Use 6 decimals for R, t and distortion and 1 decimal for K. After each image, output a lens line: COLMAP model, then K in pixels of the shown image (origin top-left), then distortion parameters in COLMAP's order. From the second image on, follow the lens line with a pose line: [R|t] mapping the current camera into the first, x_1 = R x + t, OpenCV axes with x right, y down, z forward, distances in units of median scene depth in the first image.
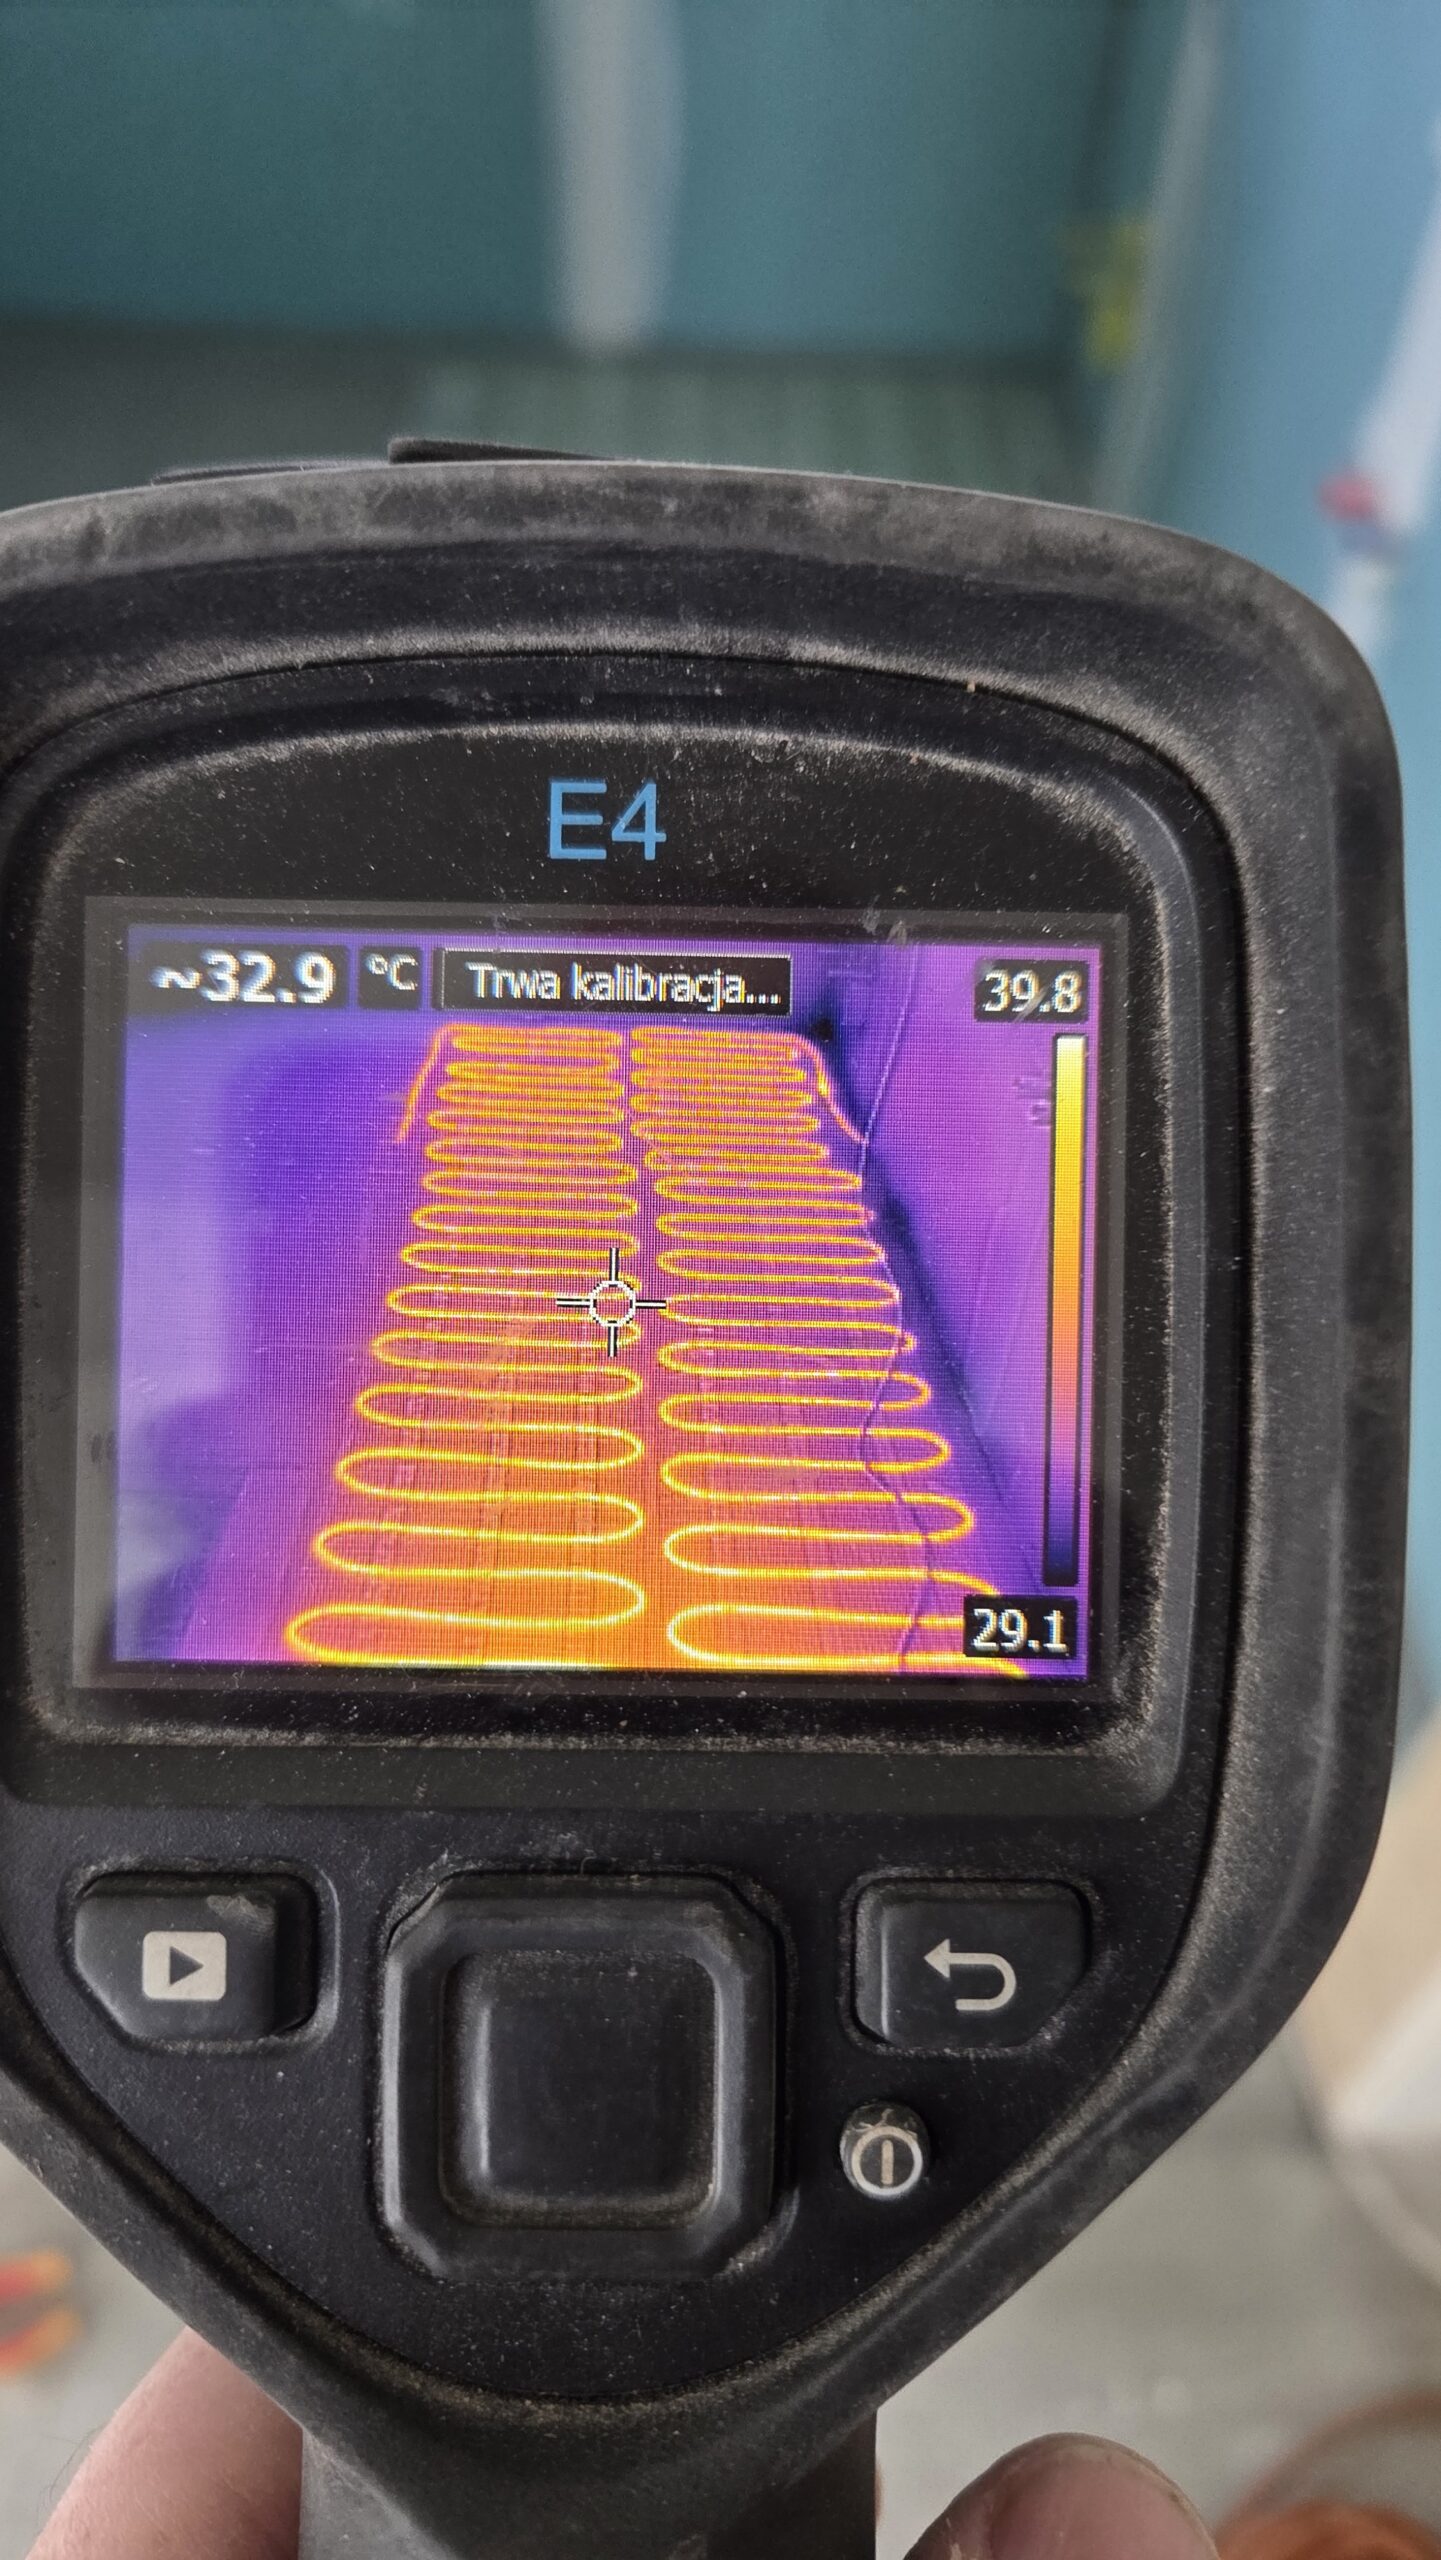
lens RADIAL K [[1689.2, 0, 720.5], [0, 1689.2, 1280.0], [0, 0, 1]] dist [0.004993, -0.043007]
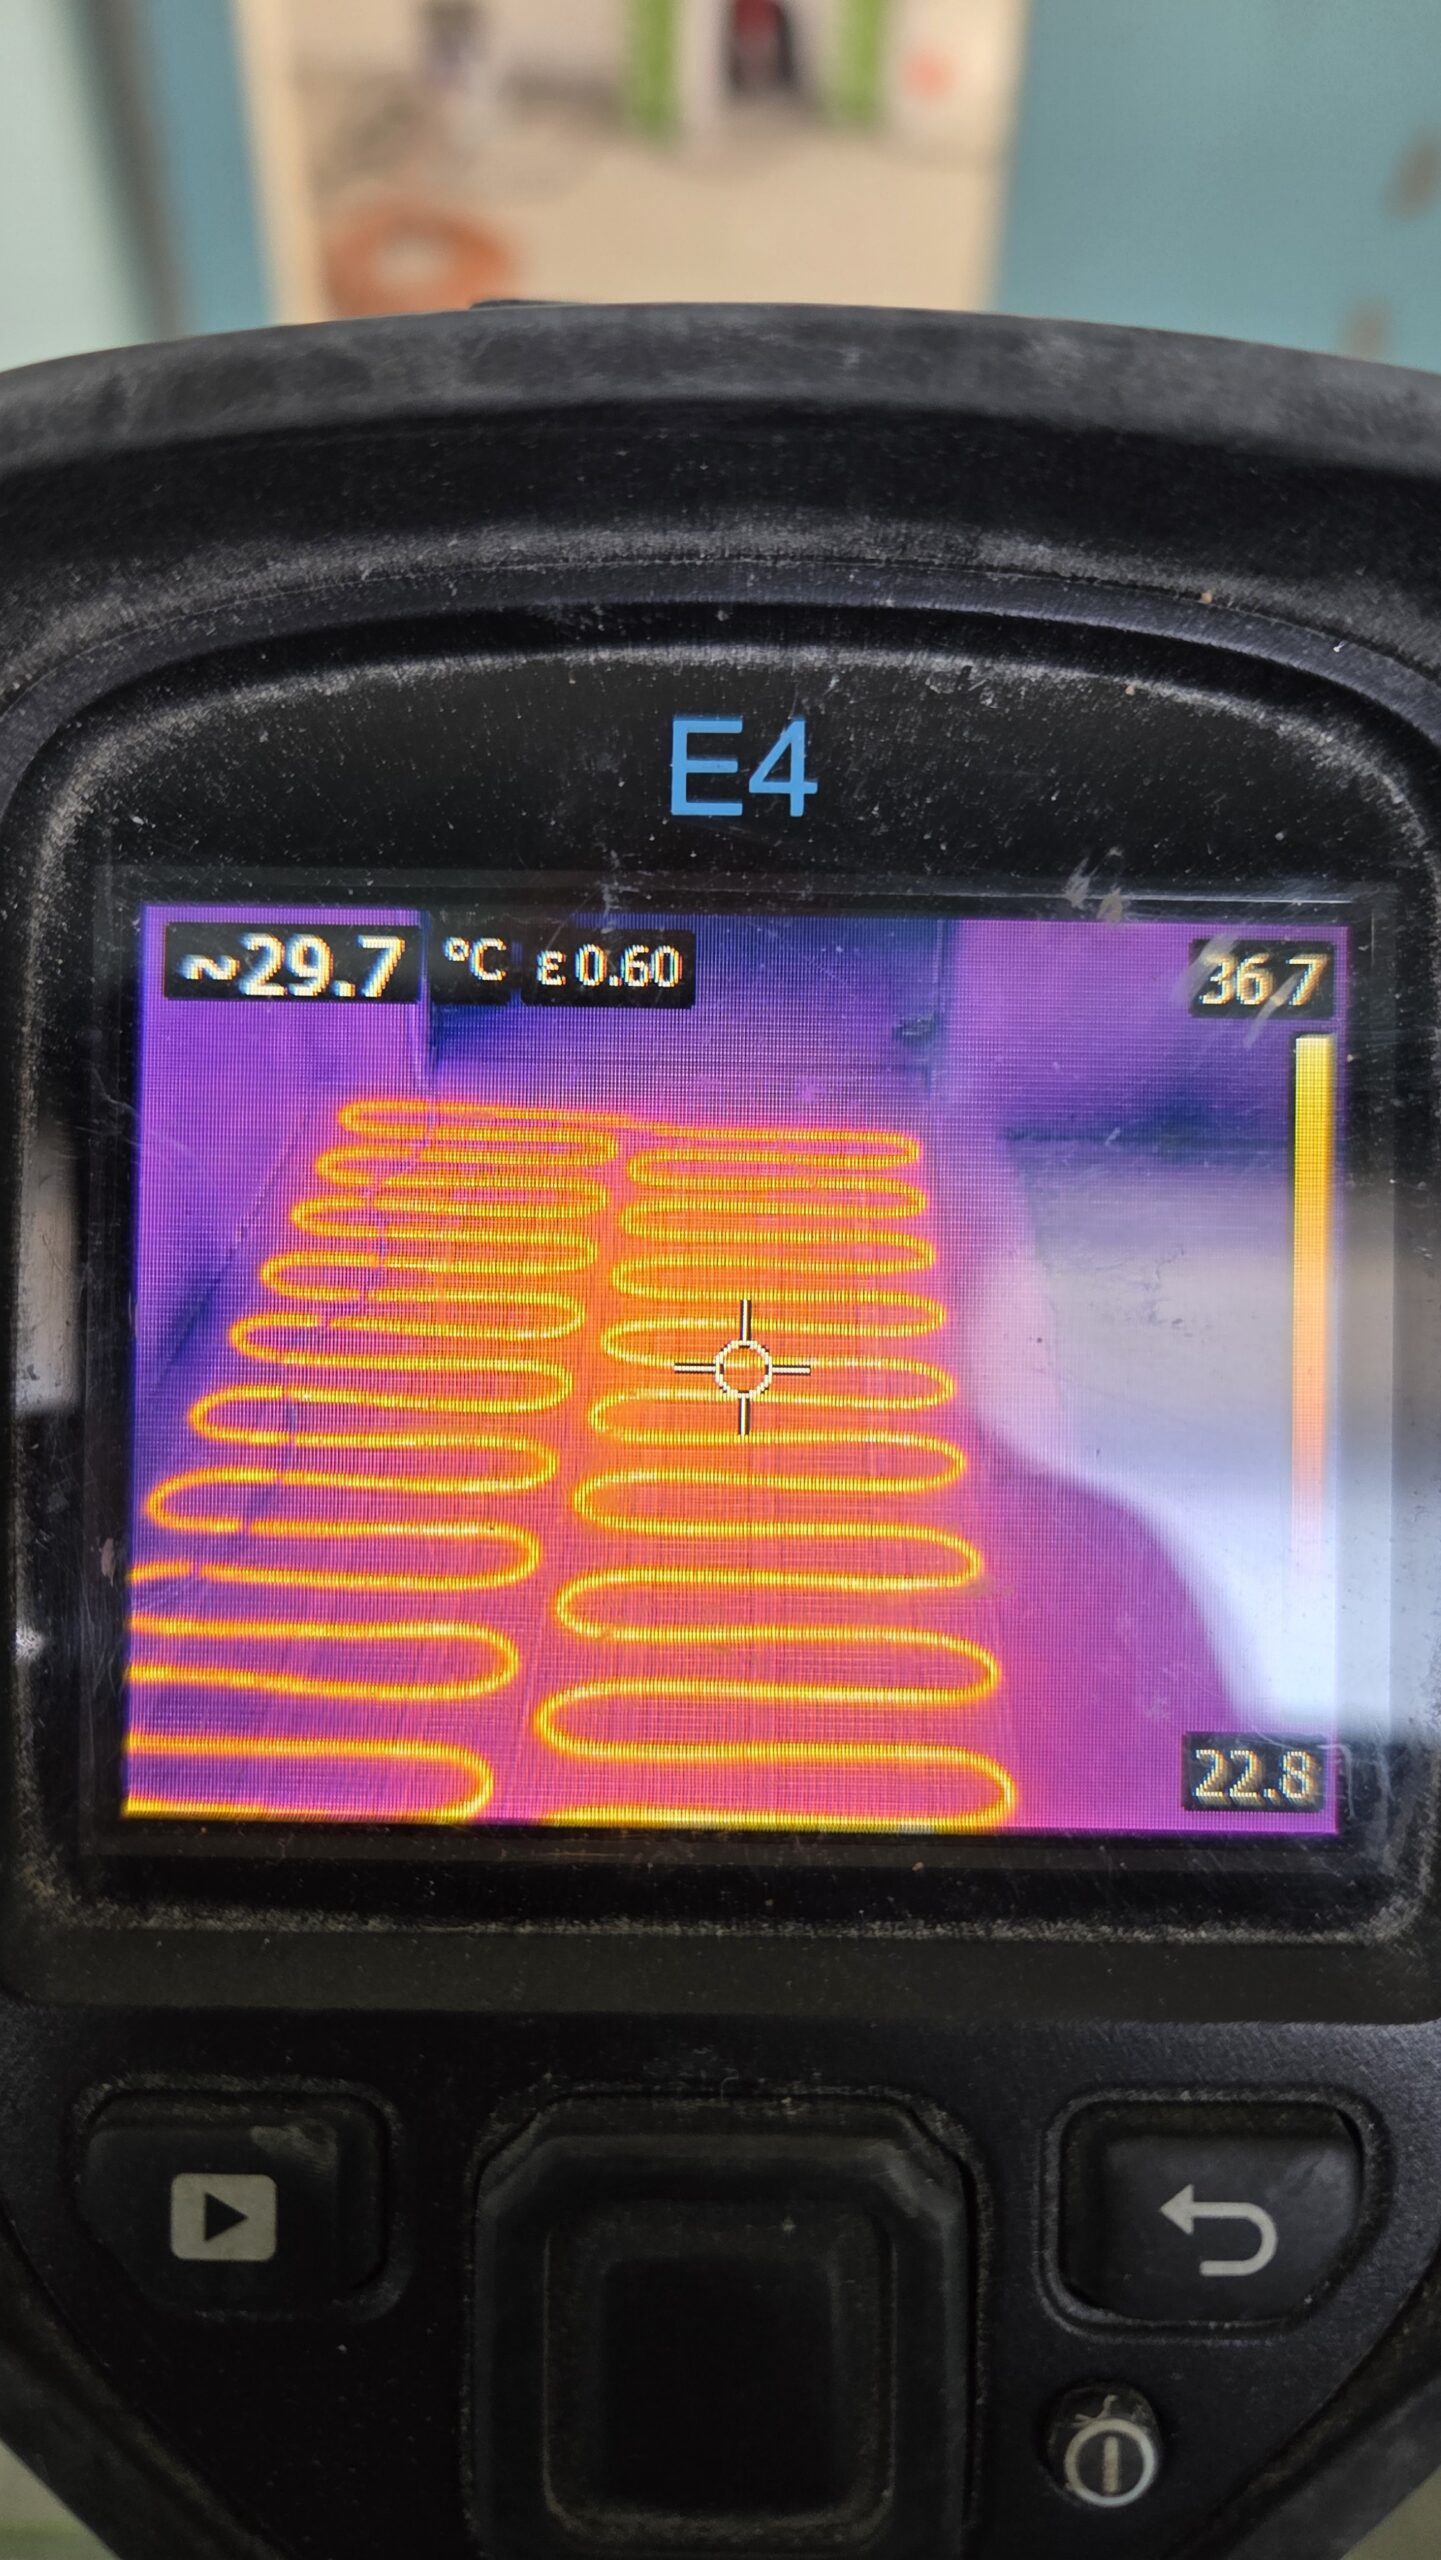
lens RADIAL K [[1811.8, 0, 720.5], [0, 1811.8, 1280.0], [0, 0, 1]] dist [-0.006793, -0.050970]
pose [[0.999904, -0.001775, -0.013716, -0.069343], [0.001705, 0.999986, -0.005090, -0.026567], [0.013724, 0.005066, 0.999893, 0.151996]]
